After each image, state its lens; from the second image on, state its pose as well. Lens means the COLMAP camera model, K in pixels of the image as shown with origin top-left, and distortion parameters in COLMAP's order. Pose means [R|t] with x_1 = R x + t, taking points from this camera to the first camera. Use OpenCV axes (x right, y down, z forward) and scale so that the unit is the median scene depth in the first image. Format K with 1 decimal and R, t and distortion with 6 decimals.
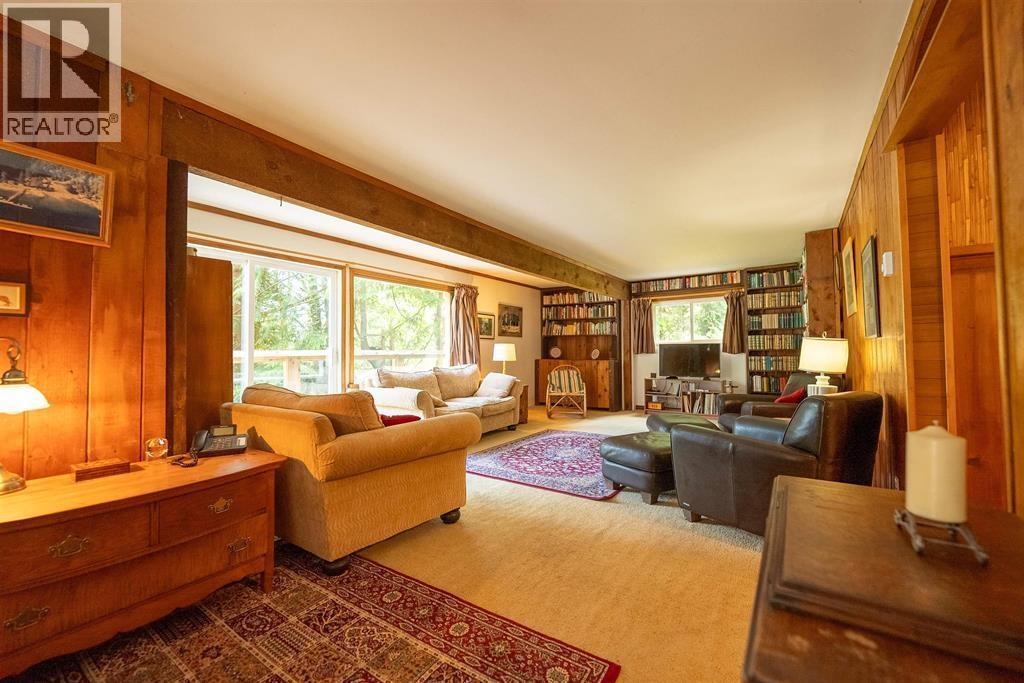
lens RADIAL K [[412.5, 0, 512.0], [0, 412.5, 341.5], [0, 0, 1]] dist [0.001014, 0.000033]
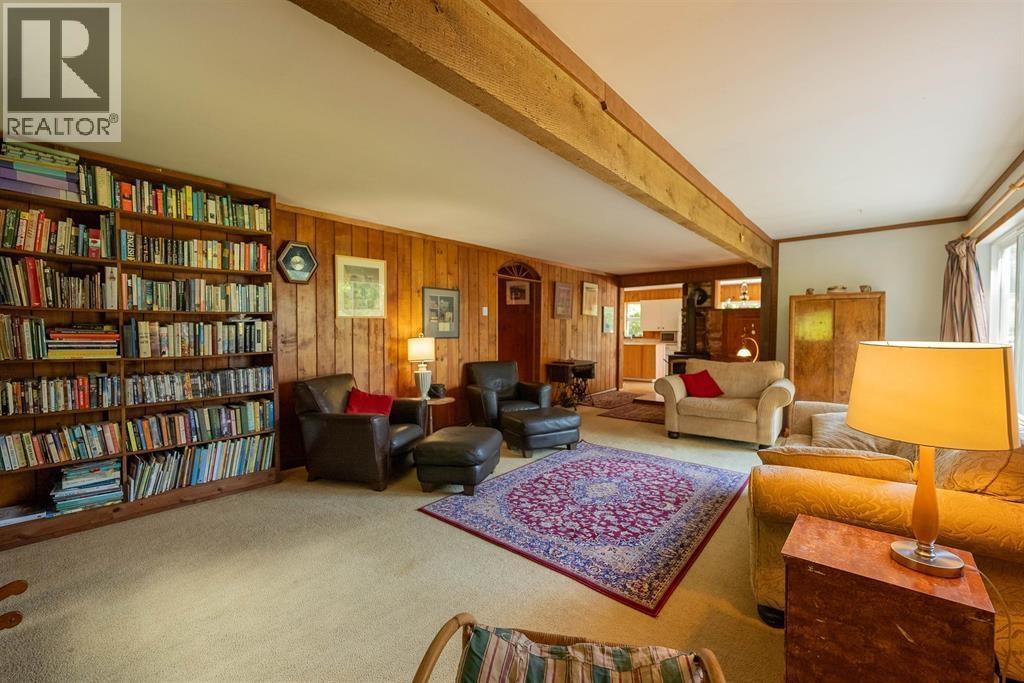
lens RADIAL K [[412.5, 0, 512.0], [0, 412.5, 341.5], [0, 0, 1]] dist [0.001014, 0.000033]
pose [[-0.993402, 0.003301, 0.114636, 0.245582], [0.001670, 0.999896, -0.014325, 0.021304], [-0.114671, -0.014039, -0.993304, 2.049536]]
